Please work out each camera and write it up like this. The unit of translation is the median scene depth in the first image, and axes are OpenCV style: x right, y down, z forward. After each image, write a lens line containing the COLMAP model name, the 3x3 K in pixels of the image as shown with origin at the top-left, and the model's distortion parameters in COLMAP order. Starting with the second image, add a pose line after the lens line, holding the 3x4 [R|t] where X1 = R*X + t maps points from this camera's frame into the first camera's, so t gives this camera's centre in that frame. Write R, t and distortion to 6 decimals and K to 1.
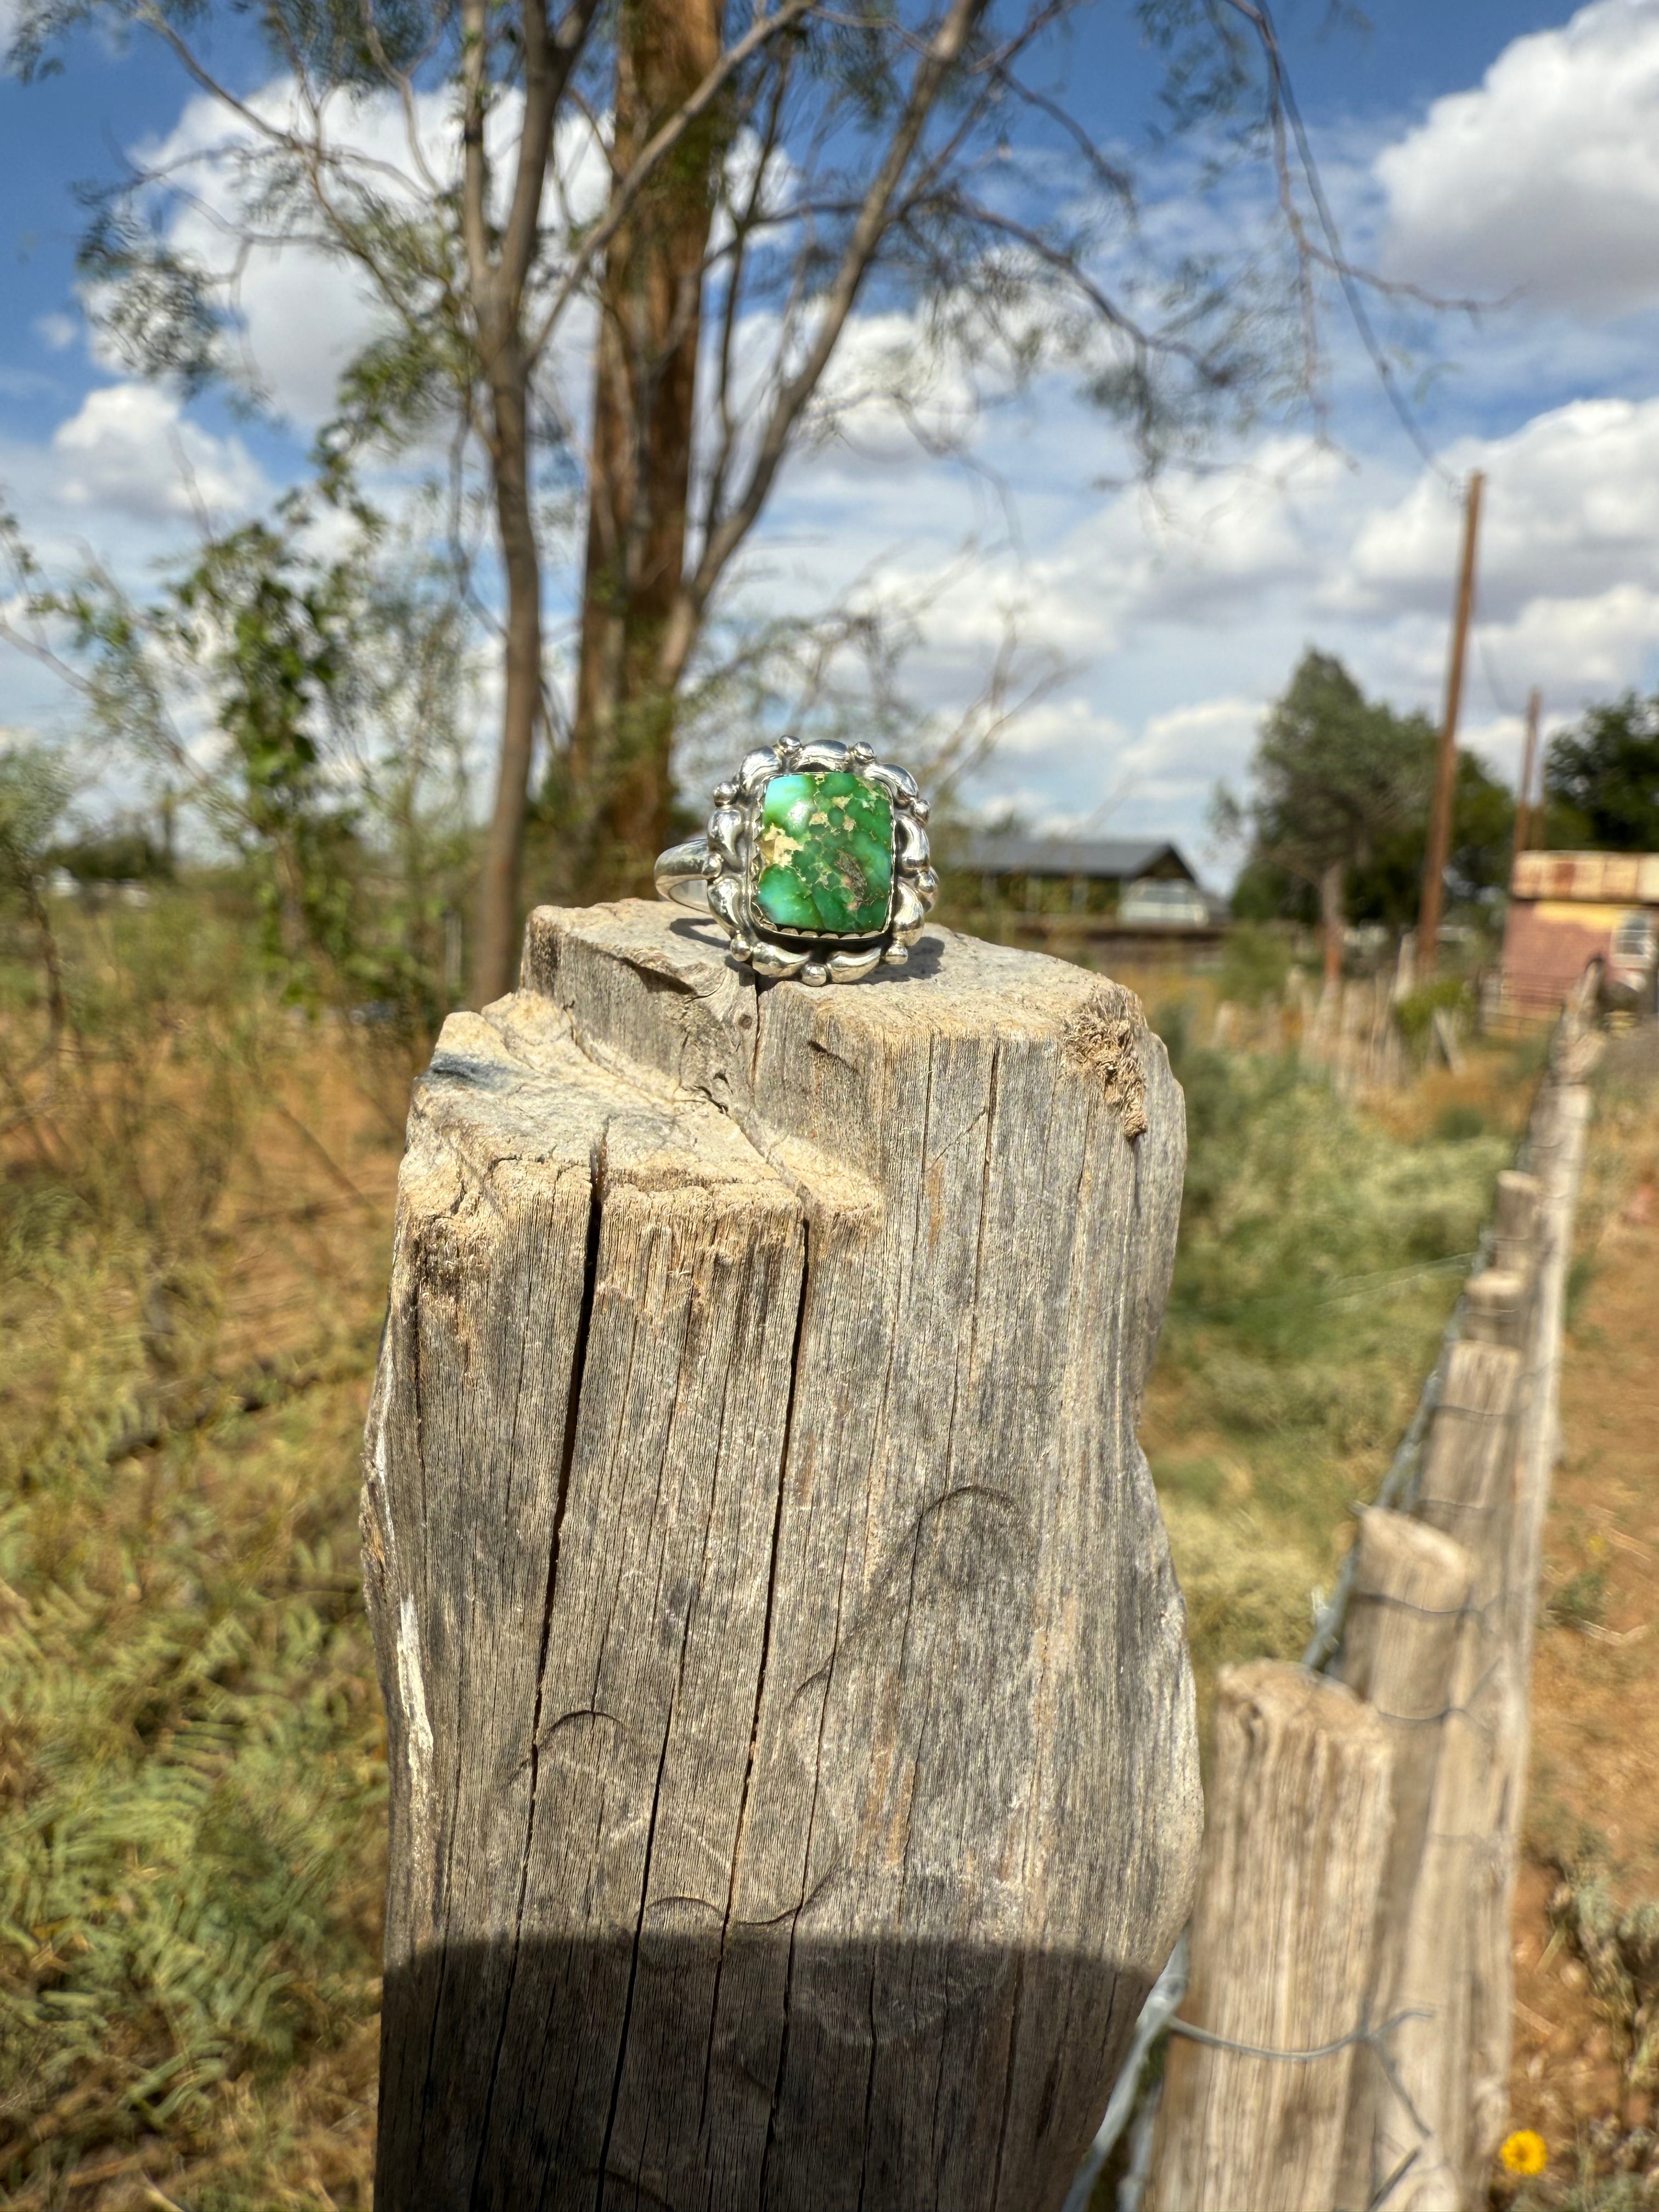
lens RADIAL K [[1707.5, 0, 827.0], [0, 1707.5, 1009.8], [0, 0, 1]] dist [0.009450, -0.001667]
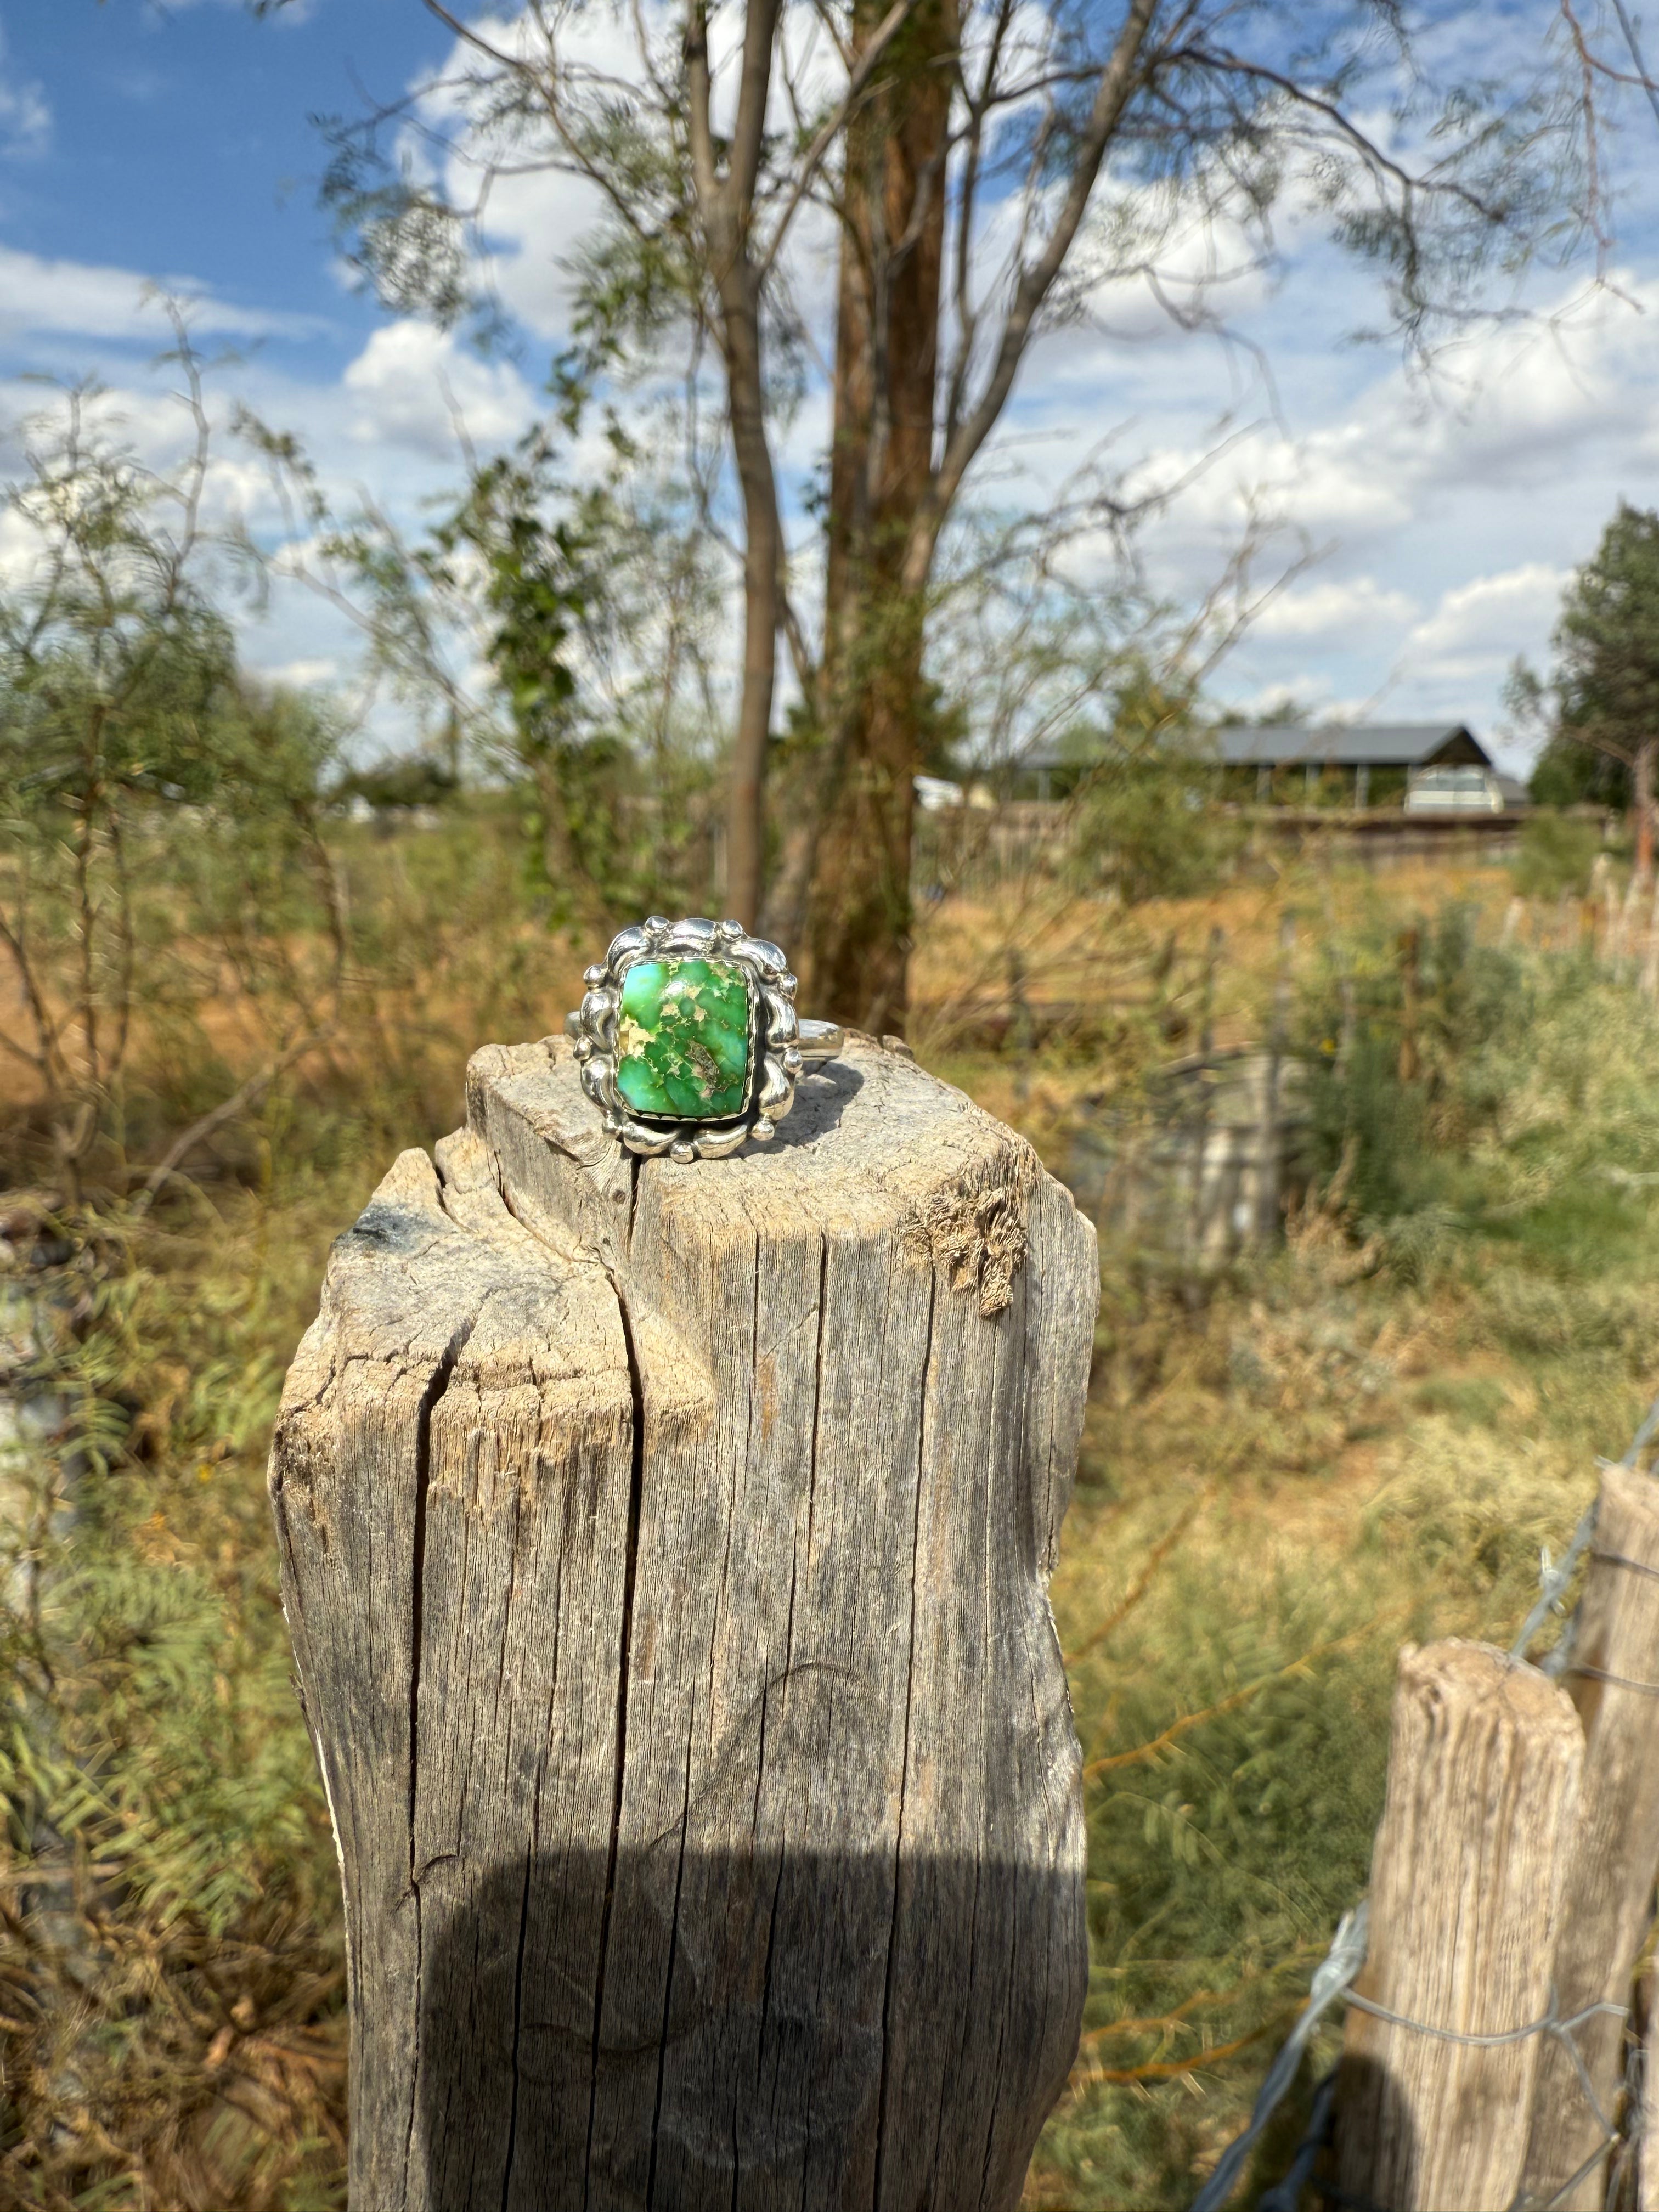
lens RADIAL K [[1707.2, 0, 832.4], [0, 1707.2, 1006.8], [0, 0, 1]] dist [0.022653, -0.008832]
pose [[0.983936, -0.010860, -0.178193, 0.274932], [0.023778, 0.997227, 0.070518, -0.184317], [0.176933, -0.073623, 0.981466, 0.011137]]
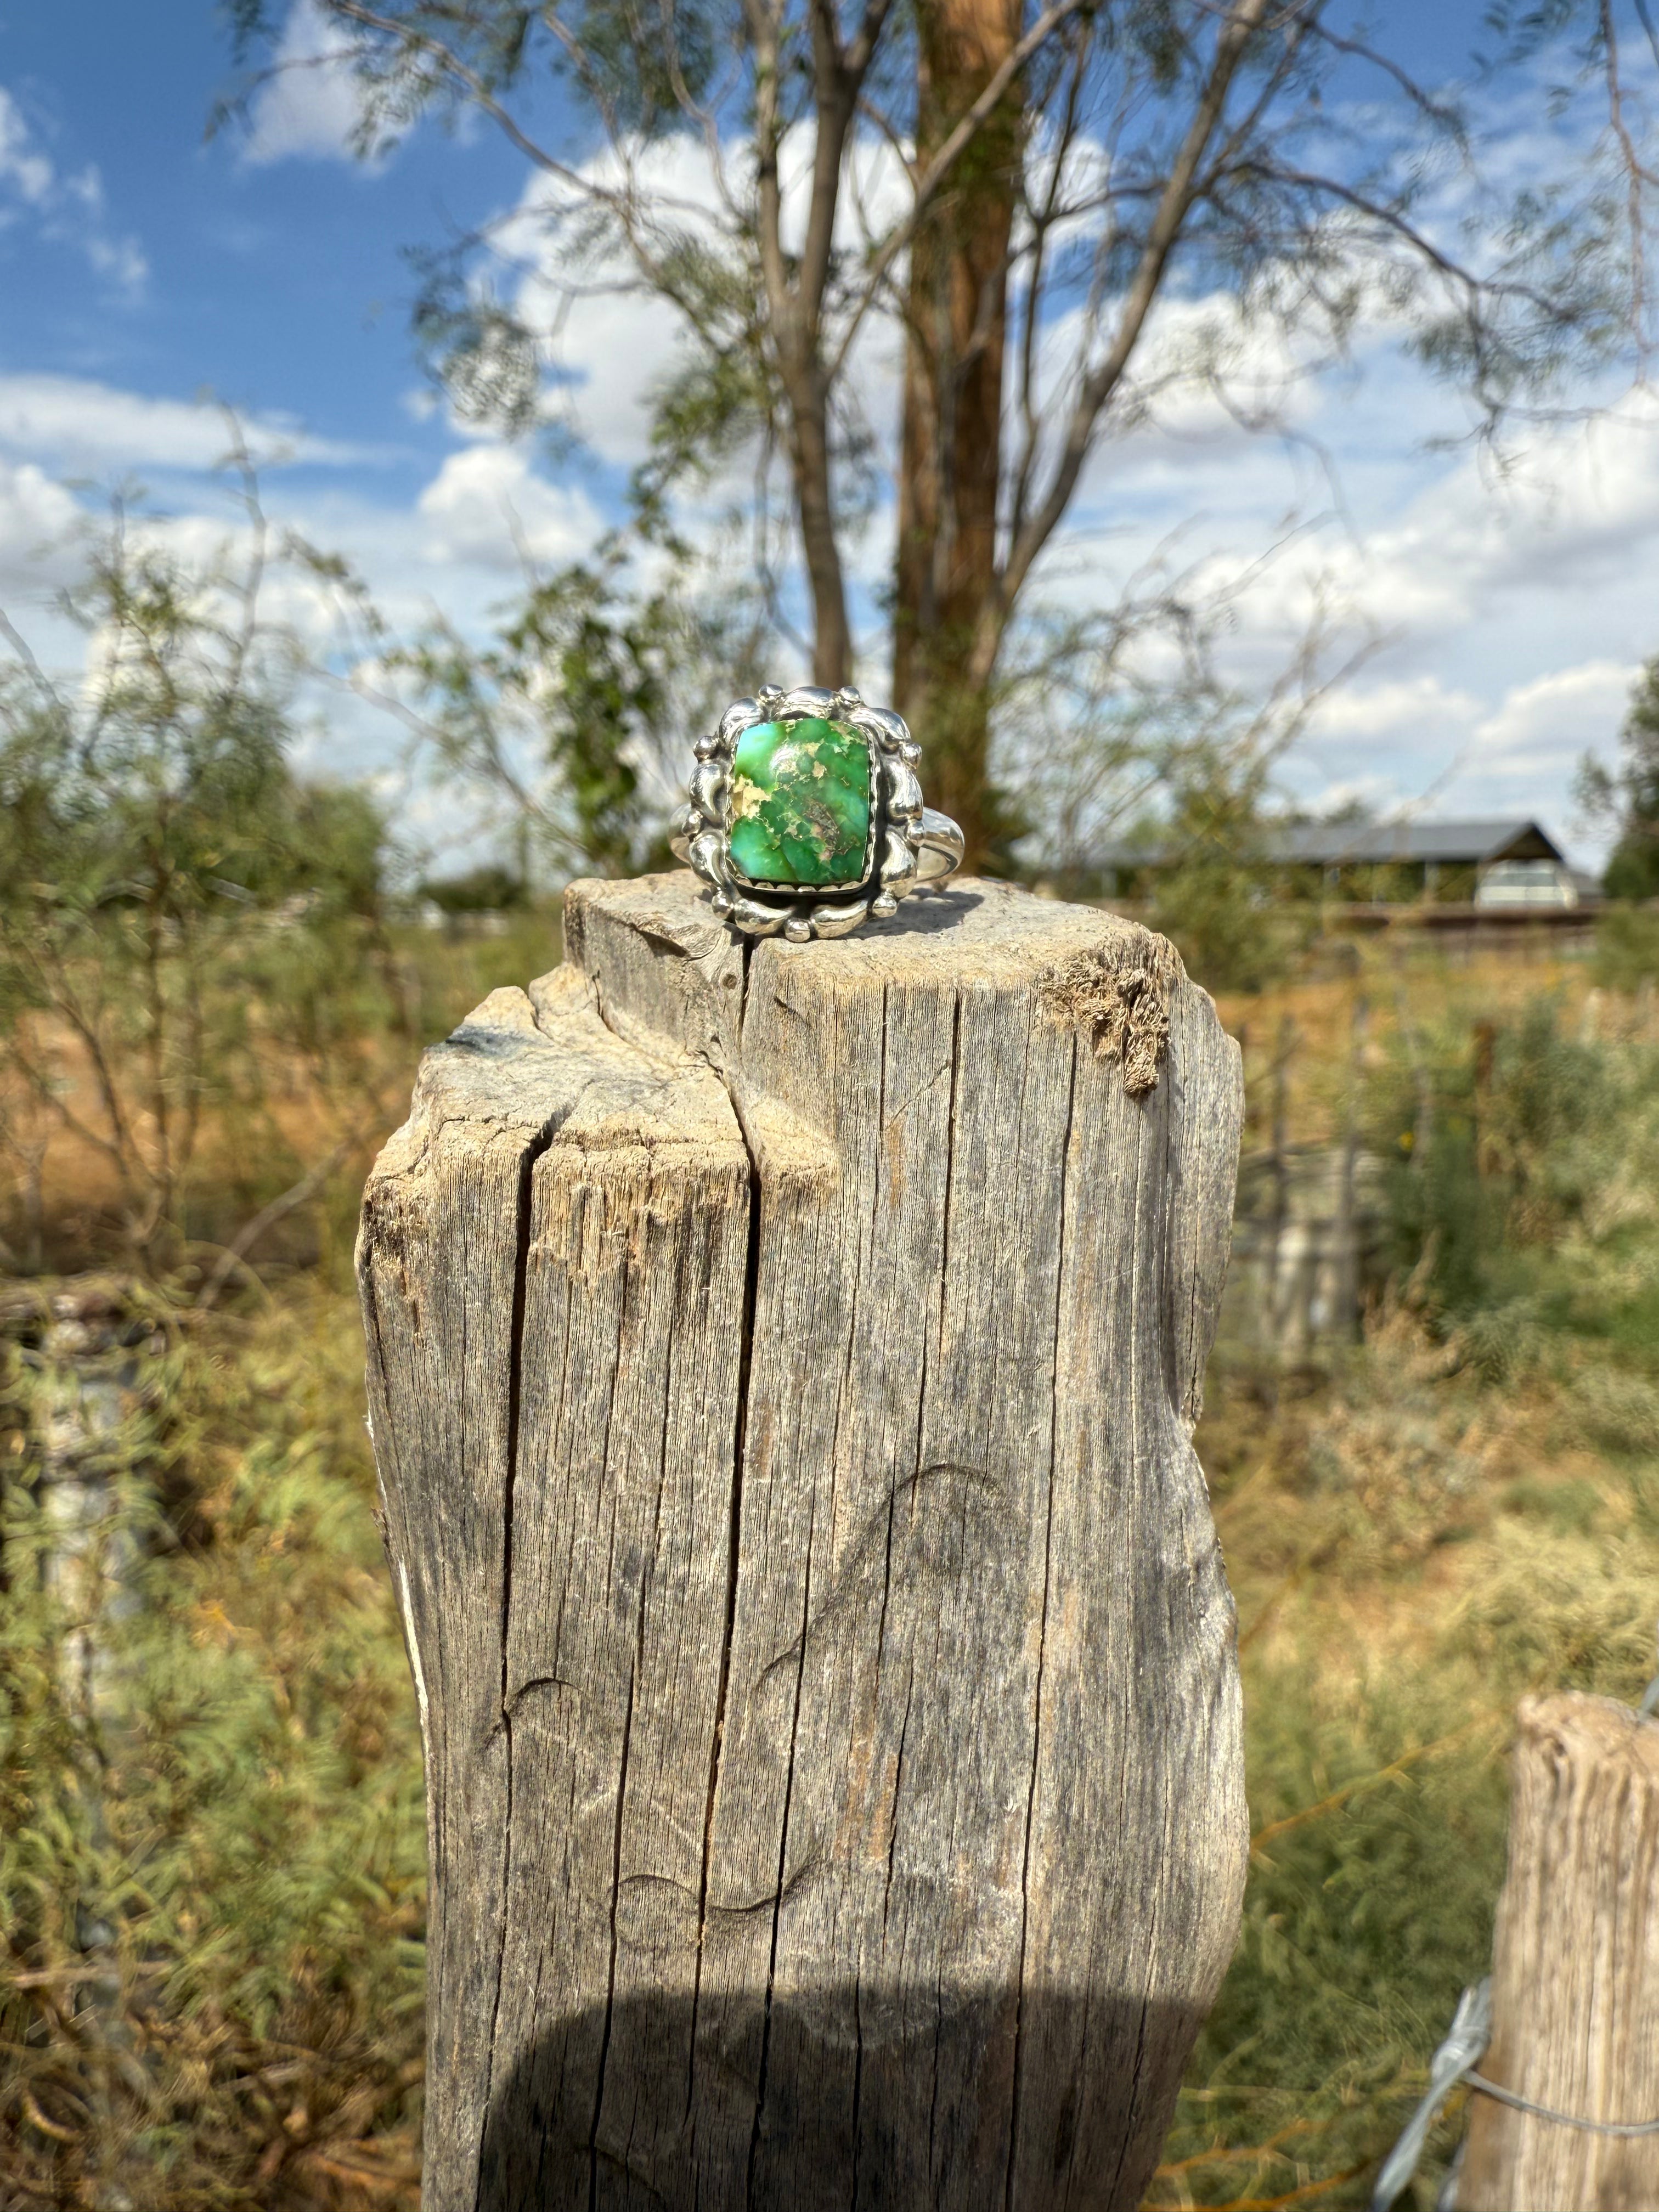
lens RADIAL K [[1689.1, 0, 825.5], [0, 1689.1, 1031.4], [0, 0, 1]] dist [0.024329, -0.011945]
pose [[0.976270, -0.024694, -0.215143, 0.217799], [0.025855, 0.999662, 0.002585, 0.035303], [0.215006, -0.008086, 0.976579, 0.075557]]
